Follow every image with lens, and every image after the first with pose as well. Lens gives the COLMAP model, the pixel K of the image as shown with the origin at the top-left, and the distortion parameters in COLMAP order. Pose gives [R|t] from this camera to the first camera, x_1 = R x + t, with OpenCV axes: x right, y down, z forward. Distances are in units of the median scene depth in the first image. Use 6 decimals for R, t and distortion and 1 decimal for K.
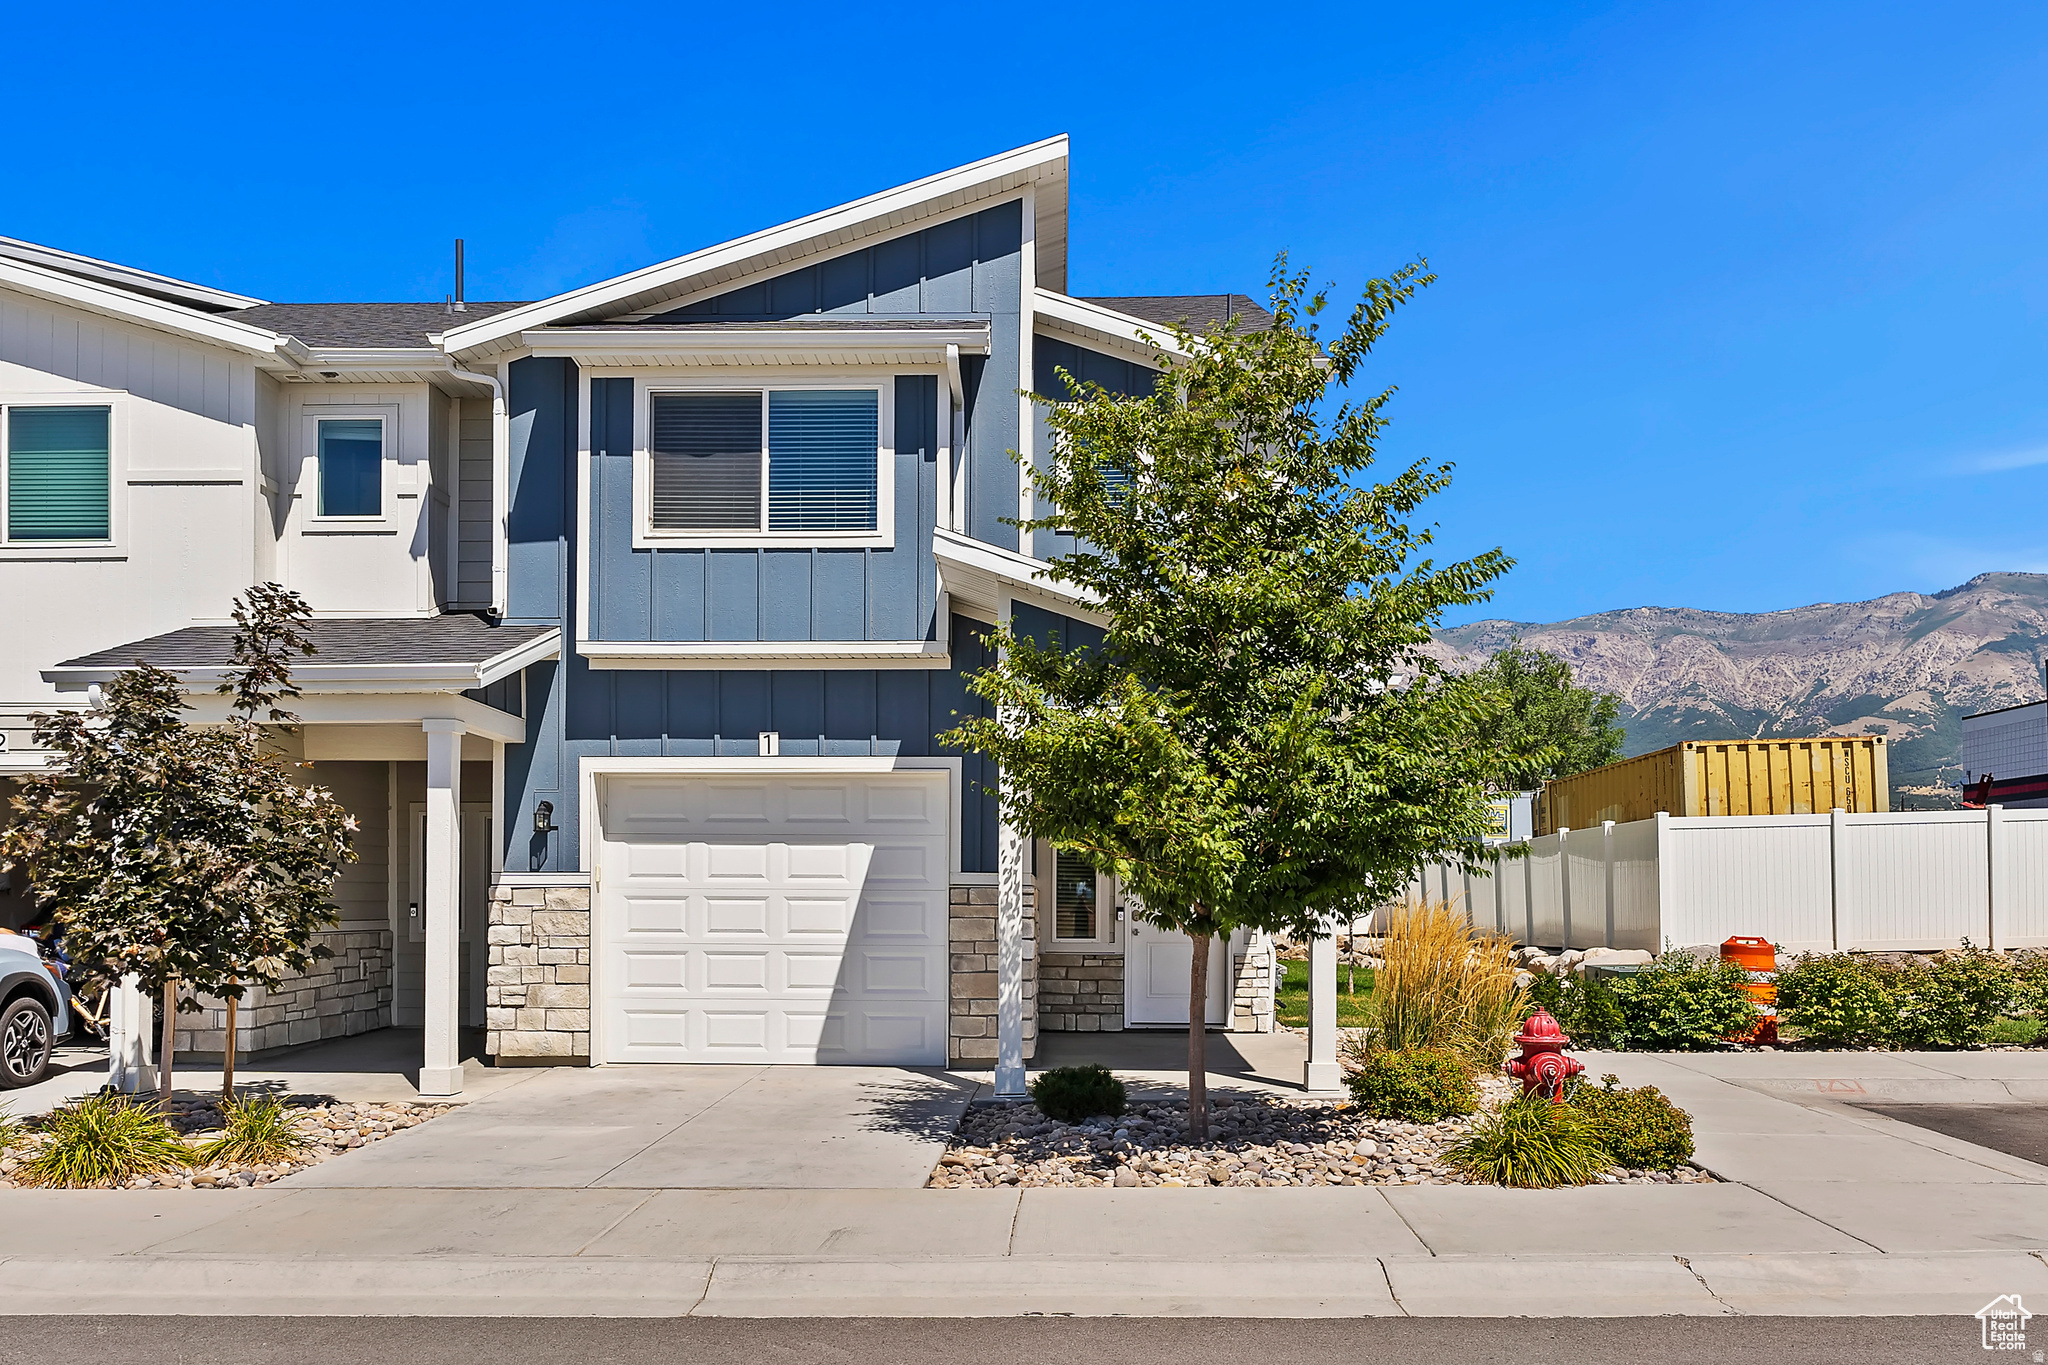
lens RADIAL K [[1549.4, 0, 1023.7], [0, 1549.4, 640.0], [0, 0, 1]] dist [-0.003023, 0.001094]
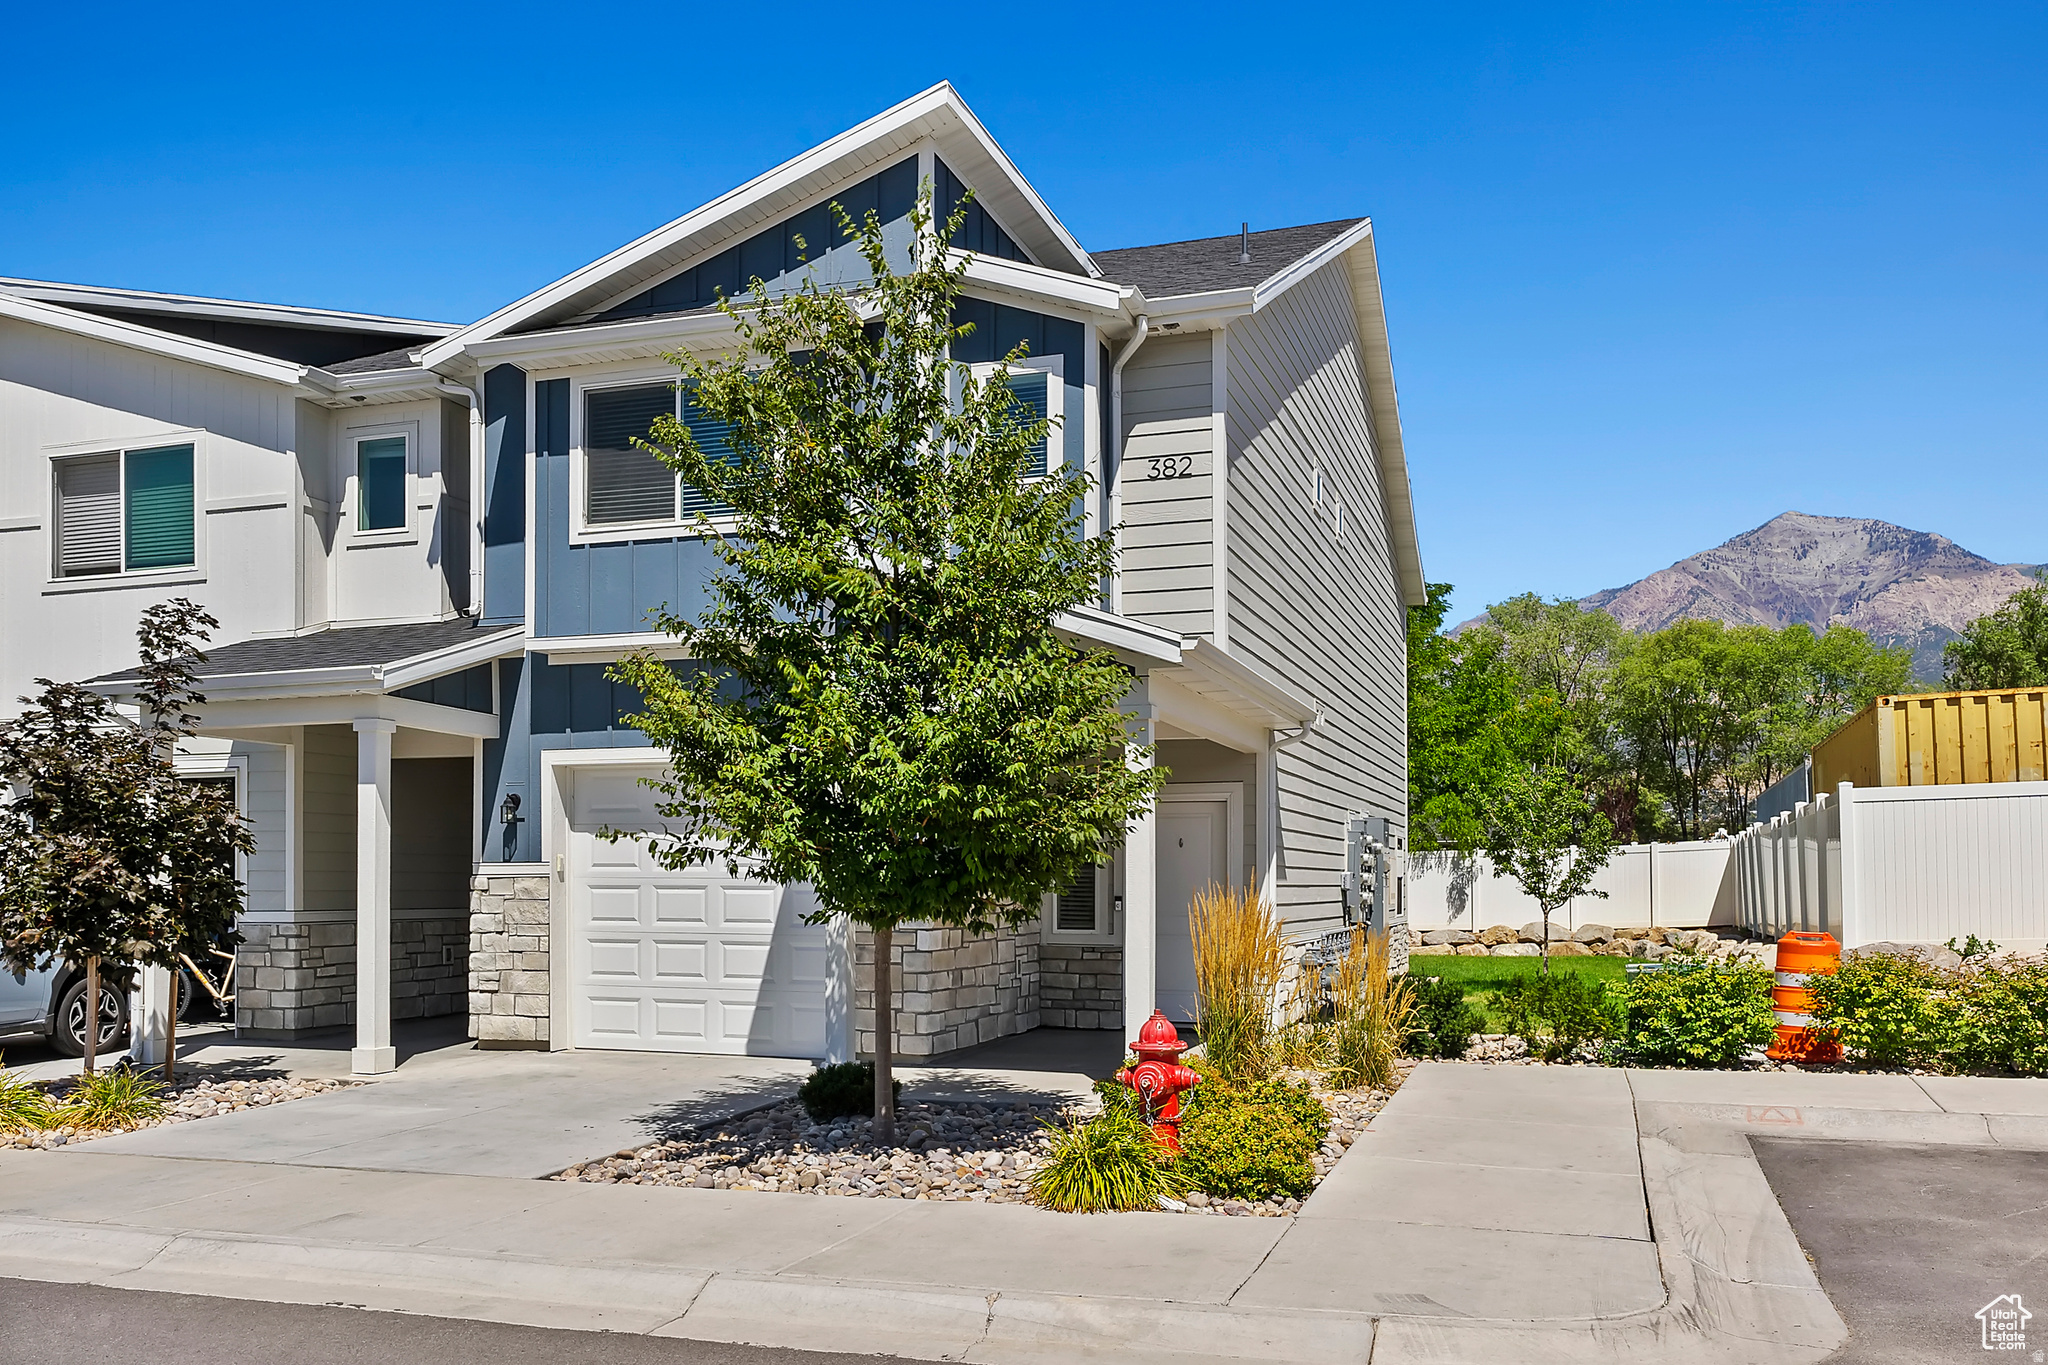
lens RADIAL K [[1627.8, 0, 1029.5], [0, 1627.8, 623.1], [0, 0, 1]] dist [-0.001358, -0.002769]
pose [[0.958649, -0.046807, -0.280716, 0.334046], [0.048188, 0.998836, -0.001986, 0.008860], [0.280482, -0.011623, 0.959789, 0.054710]]
